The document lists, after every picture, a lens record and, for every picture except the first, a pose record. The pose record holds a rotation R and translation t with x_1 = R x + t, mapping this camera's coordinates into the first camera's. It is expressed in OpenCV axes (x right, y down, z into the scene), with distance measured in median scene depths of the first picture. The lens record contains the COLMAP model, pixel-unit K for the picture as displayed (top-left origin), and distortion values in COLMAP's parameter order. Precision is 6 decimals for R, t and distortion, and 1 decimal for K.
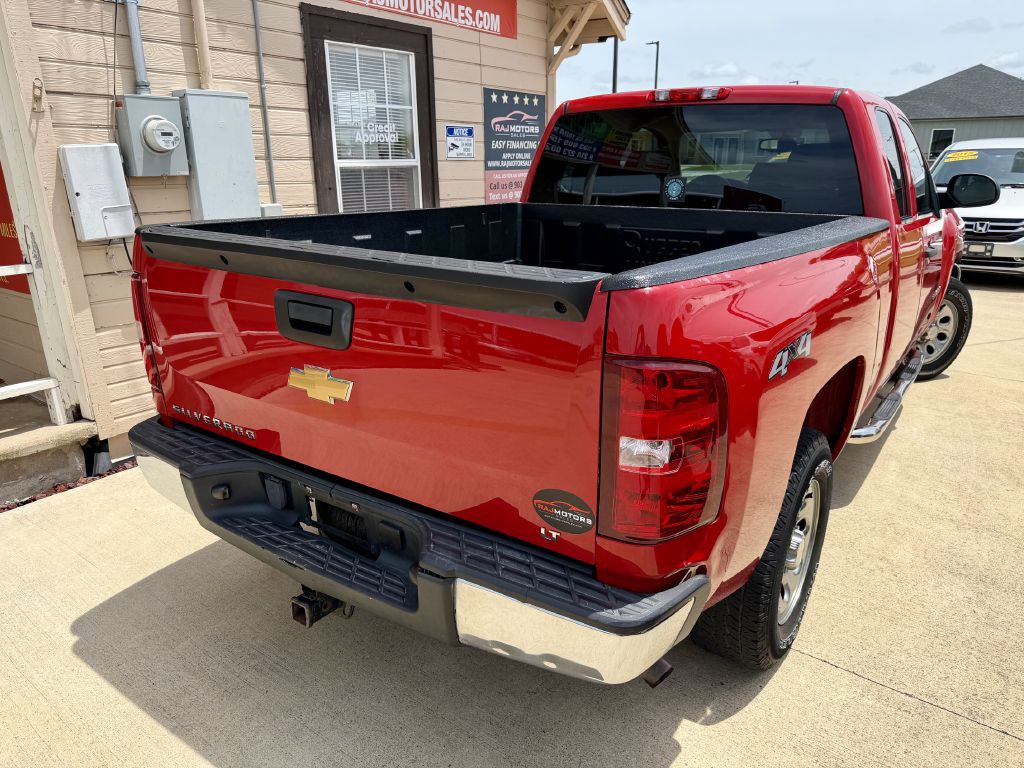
lens RADIAL K [[732.7, 0, 508.5], [0, 732.7, 387.7], [0, 0, 1]] dist [0.042875, -0.050882]
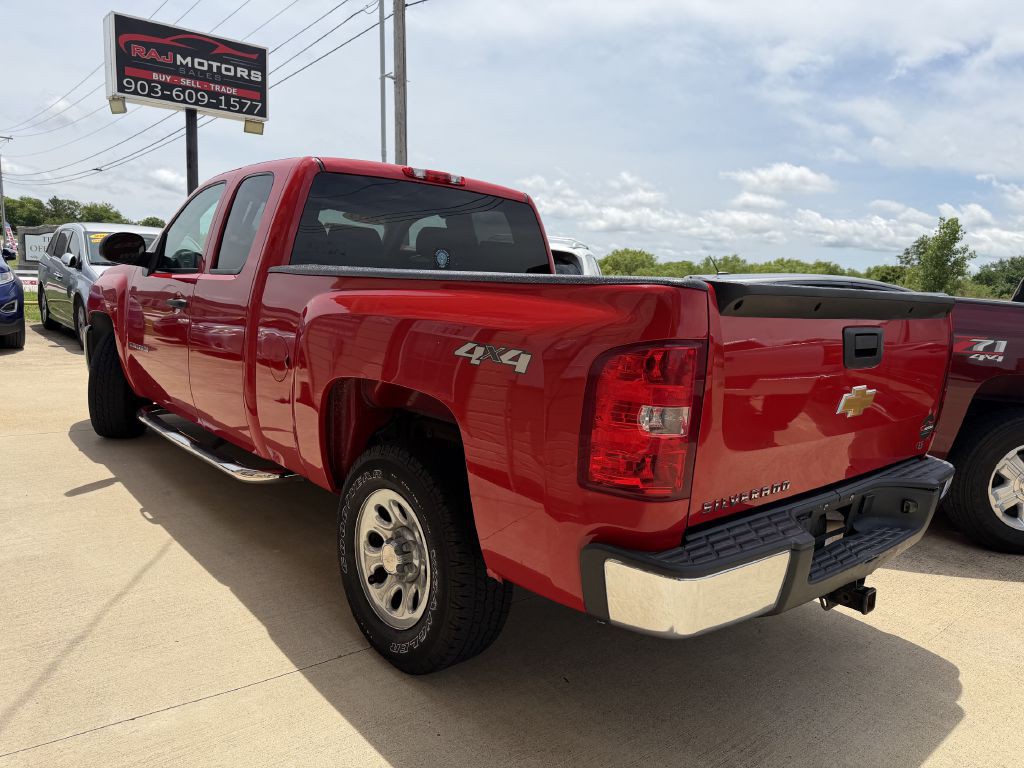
lens RADIAL K [[734.1, 0, 510.9], [0, 734.1, 385.7], [0, 0, 1]] dist [0.024401, -0.025733]
pose [[0.225398, -0.132732, 0.965183, -0.561437], [0.241775, 0.967307, 0.076563, -0.093924], [-0.943791, 0.216100, 0.250120, 0.442275]]
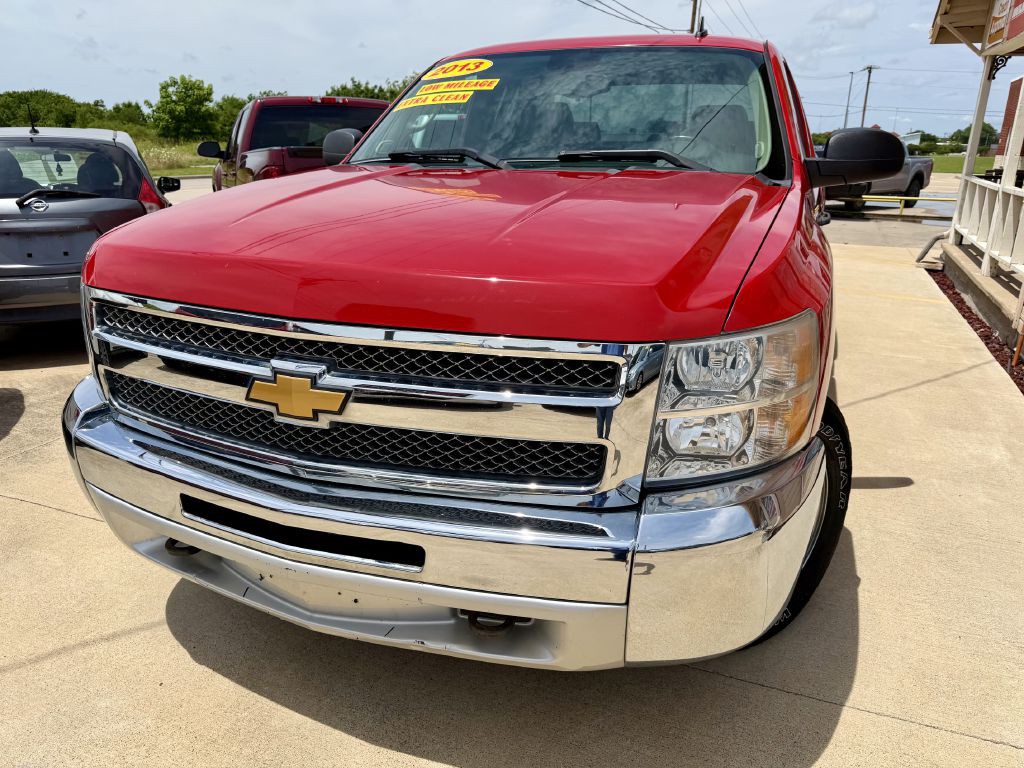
lens RADIAL K [[733.2, 0, 516.2], [0, 733.2, 386.9], [0, 0, 1]] dist [0.001137, -0.007155]
pose [[-0.969789, 0.077395, -0.231344, 0.526796], [-0.072979, 0.812862, 0.577866, -0.432369], [0.232775, 0.577292, -0.782656, 1.463566]]
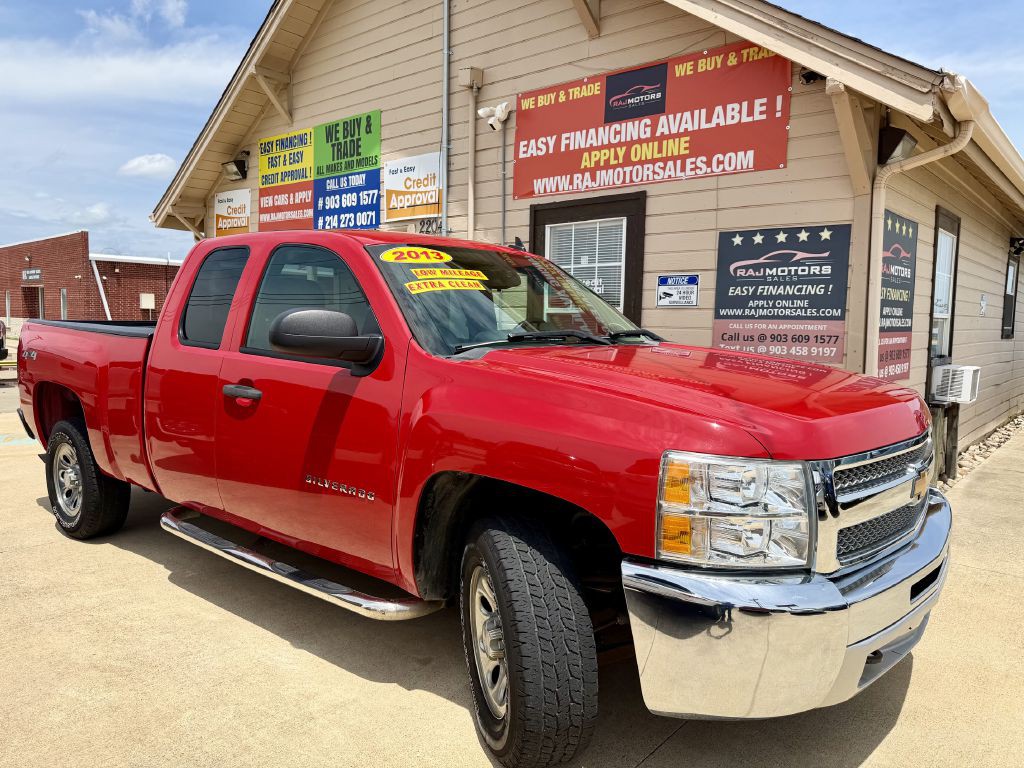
lens RADIAL K [[717.8, 0, 506.7], [0, 717.8, 382.4], [0, 0, 1]] dist [0.184565, -0.383522]
pose [[-0.082731, 0.091719, -0.992342, 1.020055], [-0.314866, 0.942344, 0.113348, -0.287085], [0.945524, 0.321832, -0.049082, 0.974154]]
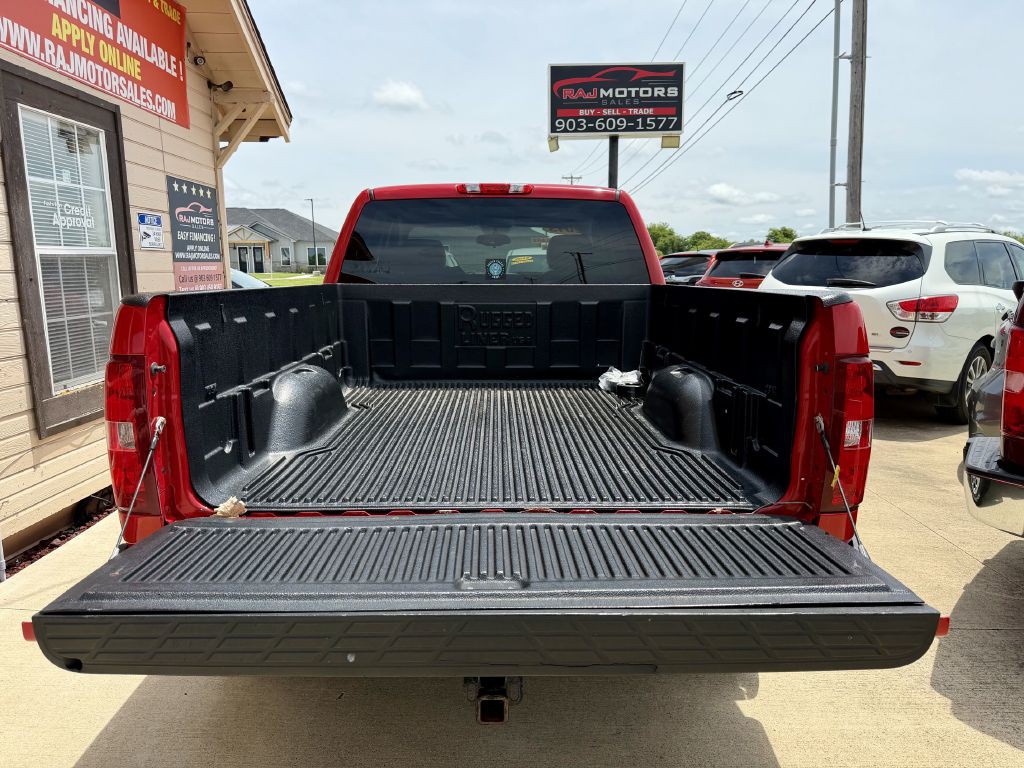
lens RADIAL K [[733.2, 0, 511.6], [0, 733.2, 379.7], [0, 0, 1]] dist [0.023214, -0.019892]
pose [[0.806290, -0.092353, 0.584267, -0.279562], [0.179969, 0.979211, -0.093577, 0.003034], [-0.563479, 0.180600, 0.806148, 0.080355]]
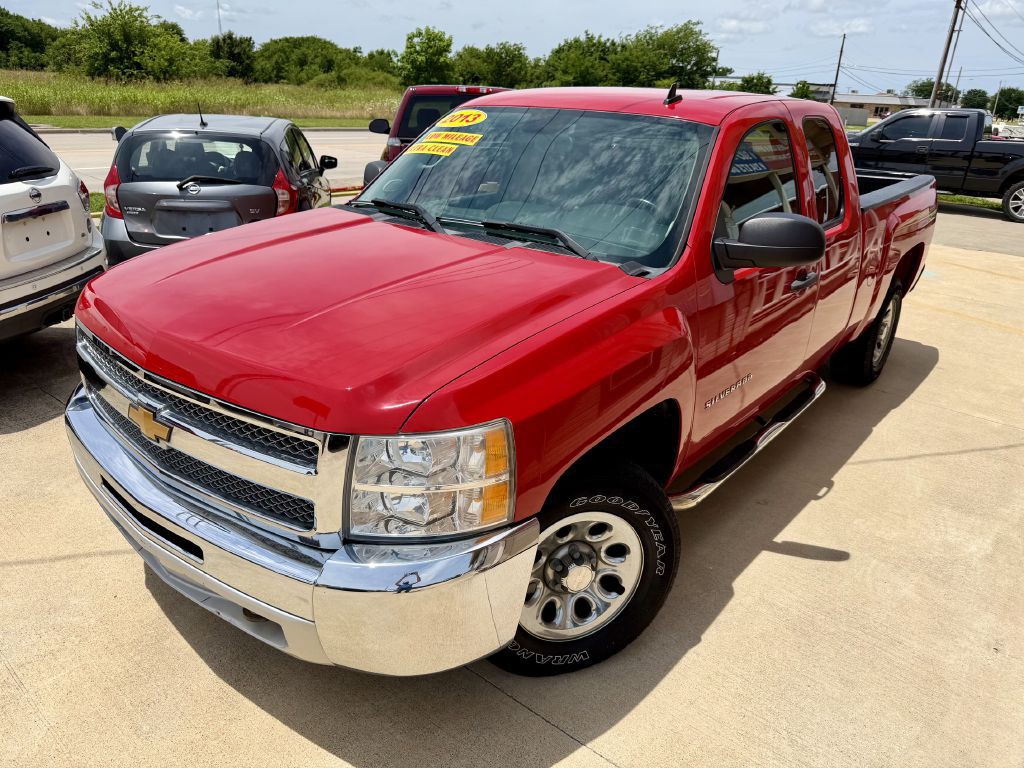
lens RADIAL K [[732.6, 0, 510.6], [0, 732.6, 383.2], [0, 0, 1]] dist [0.005115, -0.010701]
pose [[-0.997654, -0.054043, 0.042018, 0.330897], [-0.015320, 0.774494, 0.632396, -0.531227], [-0.066720, 0.630268, -0.773505, 1.504957]]
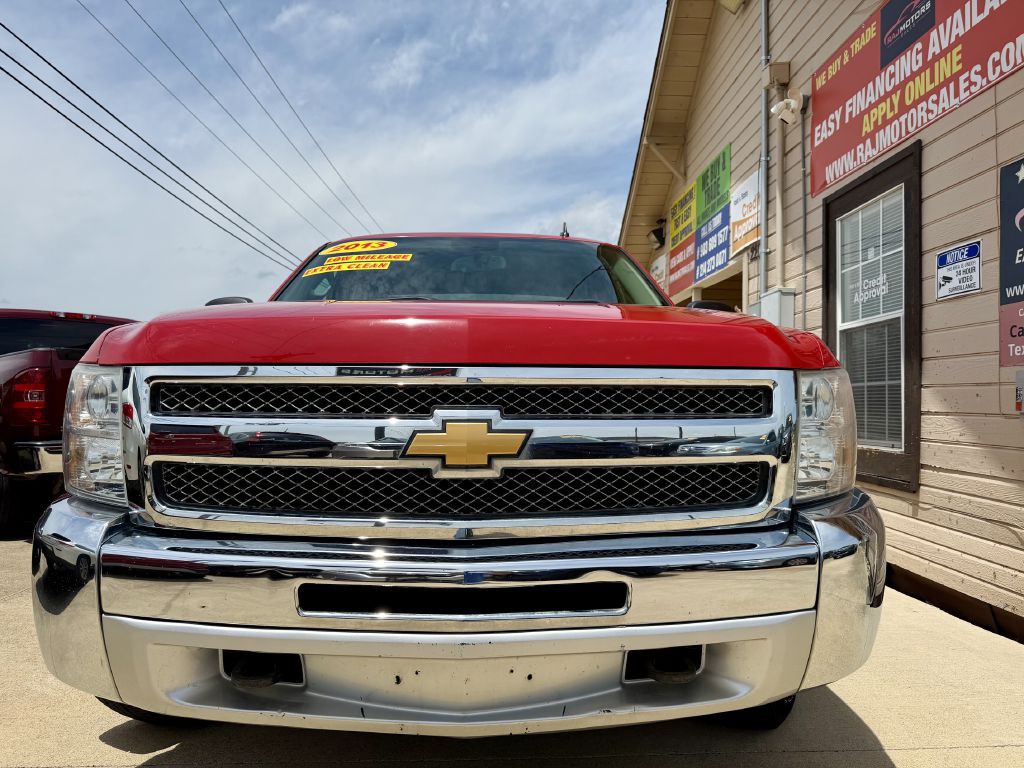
lens RADIAL K [[730.5, 0, 512.5], [0, 730.5, 387.0], [0, 0, 1]] dist [0.030523, -0.024346]
pose [[-0.788987, -0.010828, -0.614314, 0.699665], [-0.182645, 0.958779, 0.217679, -0.341263], [0.586634, 0.283947, -0.758442, 1.433691]]
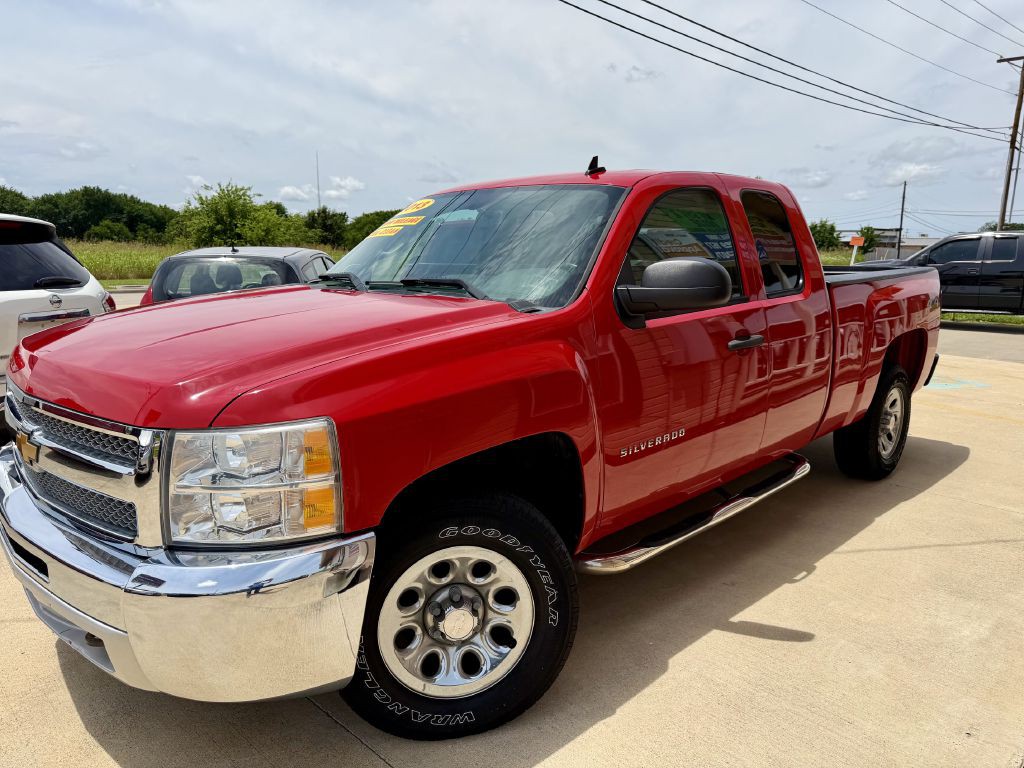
lens RADIAL K [[727.5, 0, 511.3], [0, 727.5, 384.2], [0, 0, 1]] dist [0.029000, -0.034014]
pose [[-0.987755, -0.024796, 0.154032, 0.210257], [0.050201, 0.884268, 0.464274, -0.467435], [-0.147718, 0.466321, -0.872195, 1.525521]]
